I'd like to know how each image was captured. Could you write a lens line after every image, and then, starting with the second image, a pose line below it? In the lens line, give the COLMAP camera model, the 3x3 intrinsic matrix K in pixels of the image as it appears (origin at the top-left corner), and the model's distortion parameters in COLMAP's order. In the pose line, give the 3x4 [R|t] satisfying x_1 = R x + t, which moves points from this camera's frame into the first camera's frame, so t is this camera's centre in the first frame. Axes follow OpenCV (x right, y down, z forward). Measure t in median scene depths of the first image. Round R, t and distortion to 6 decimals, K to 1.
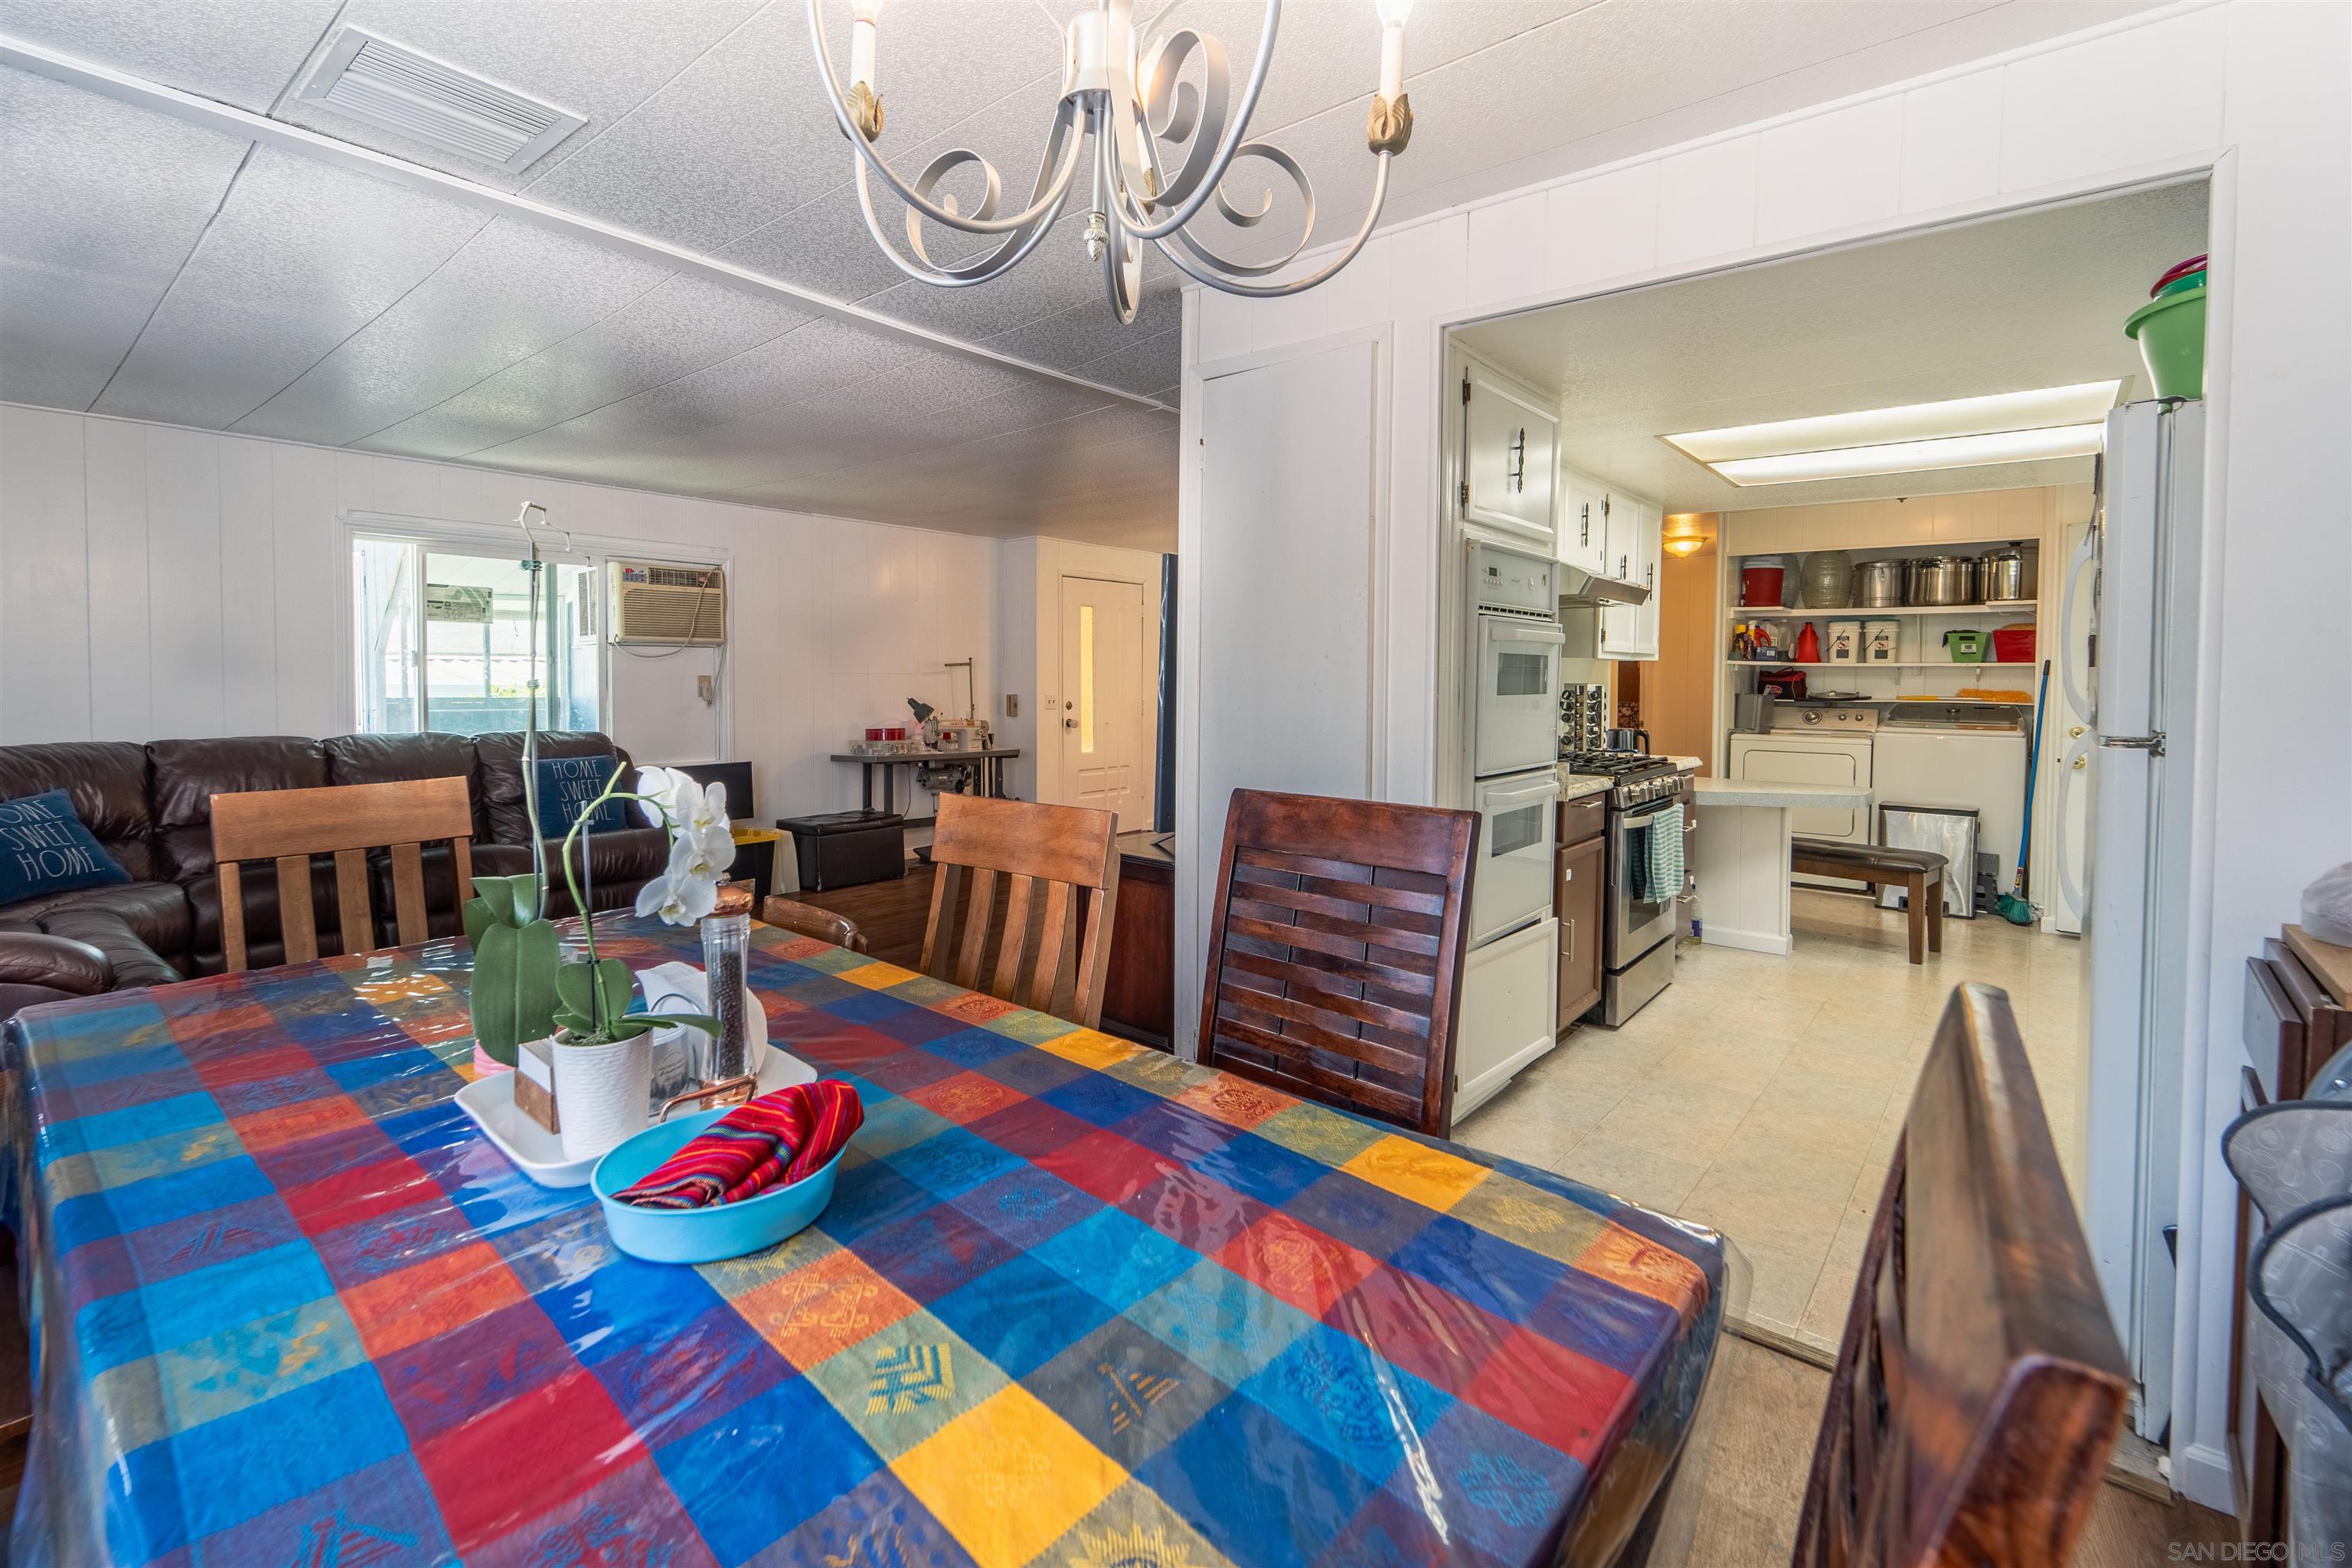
lens RADIAL K [[1010.4, 0, 1176.5], [0, 1010.4, 705.8], [0, 0, 1]] dist [0.000507, -0.001702]
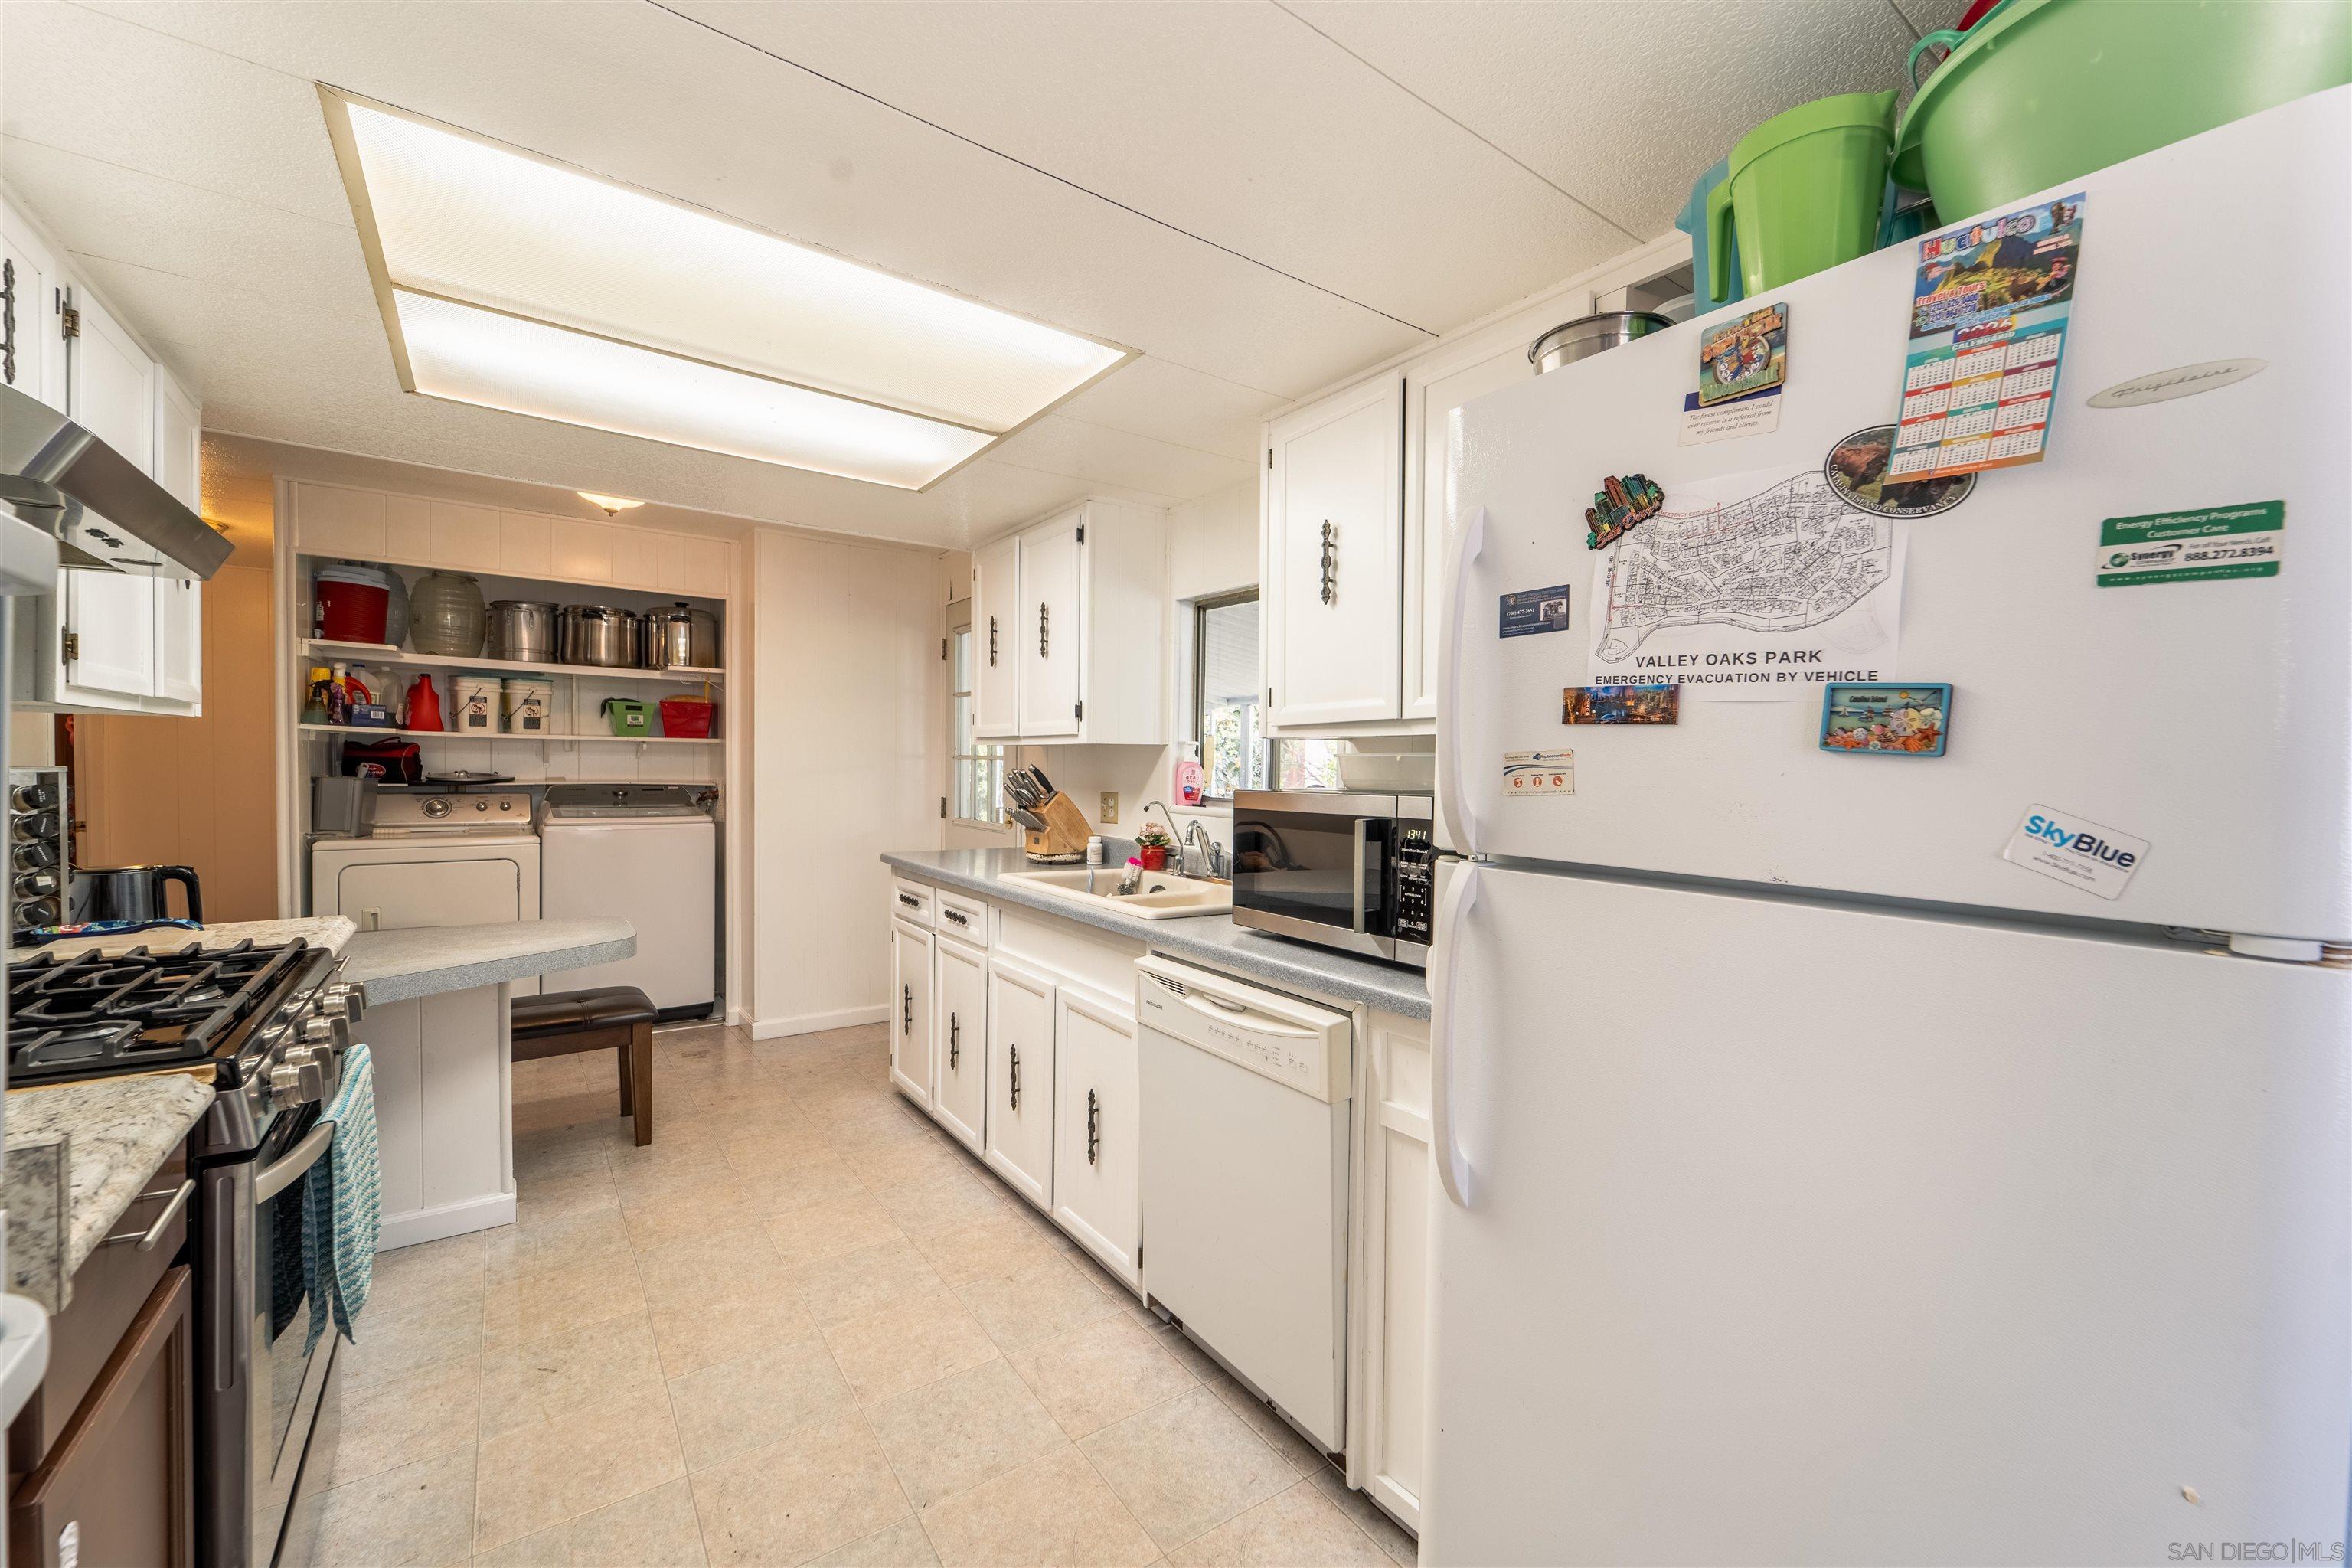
lens RADIAL K [[939.1, 0, 1174.5], [0, 939.1, 784.9], [0, 0, 1]] dist [0.004399, -0.002015]
pose [[0.245220, -0.024487, 0.969158, 0.127682], [0.016577, 0.999641, 0.021063, -0.011439], [-0.969326, 0.010900, 0.245537, 0.366869]]
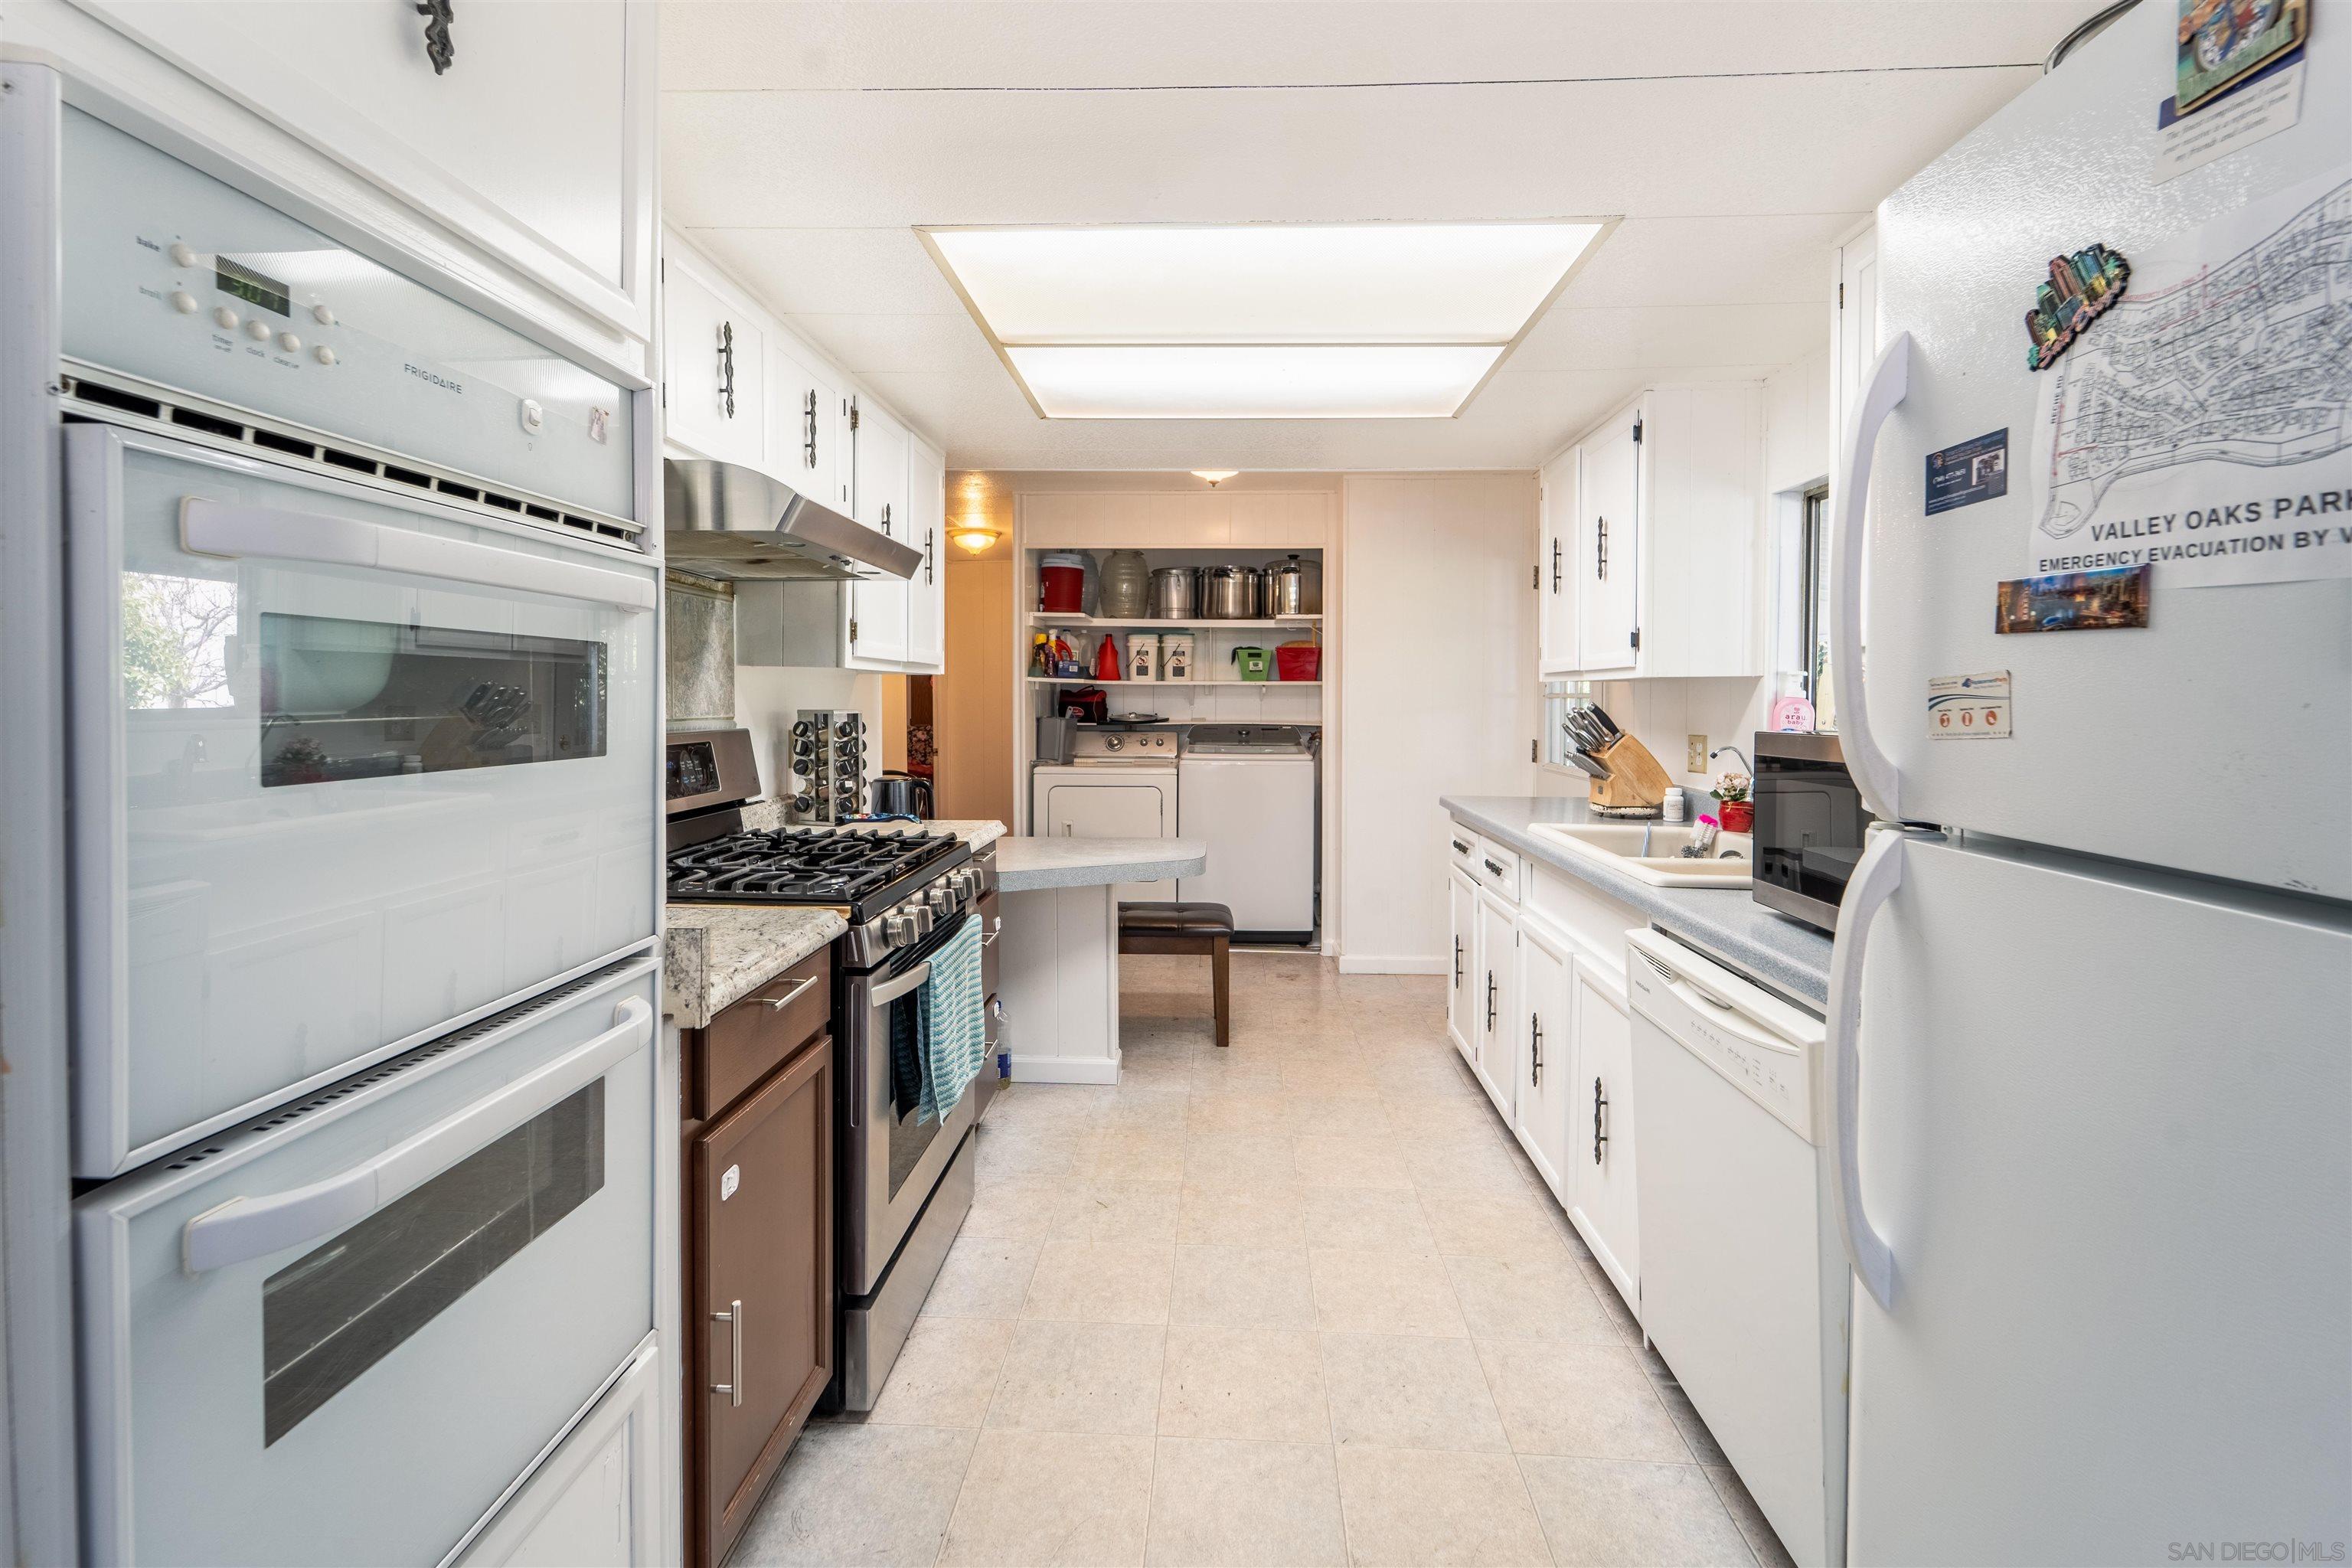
lens RADIAL K [[1010.4, 0, 1172.6], [0, 1010.4, 721.6], [0, 0, 1]] dist [0.000507, -0.001702]
pose [[0.794277, -0.018186, 0.607284, 0.153640], [0.020782, 0.999780, 0.002758, -0.009408], [-0.607201, 0.010430, 0.794480, 0.303749]]
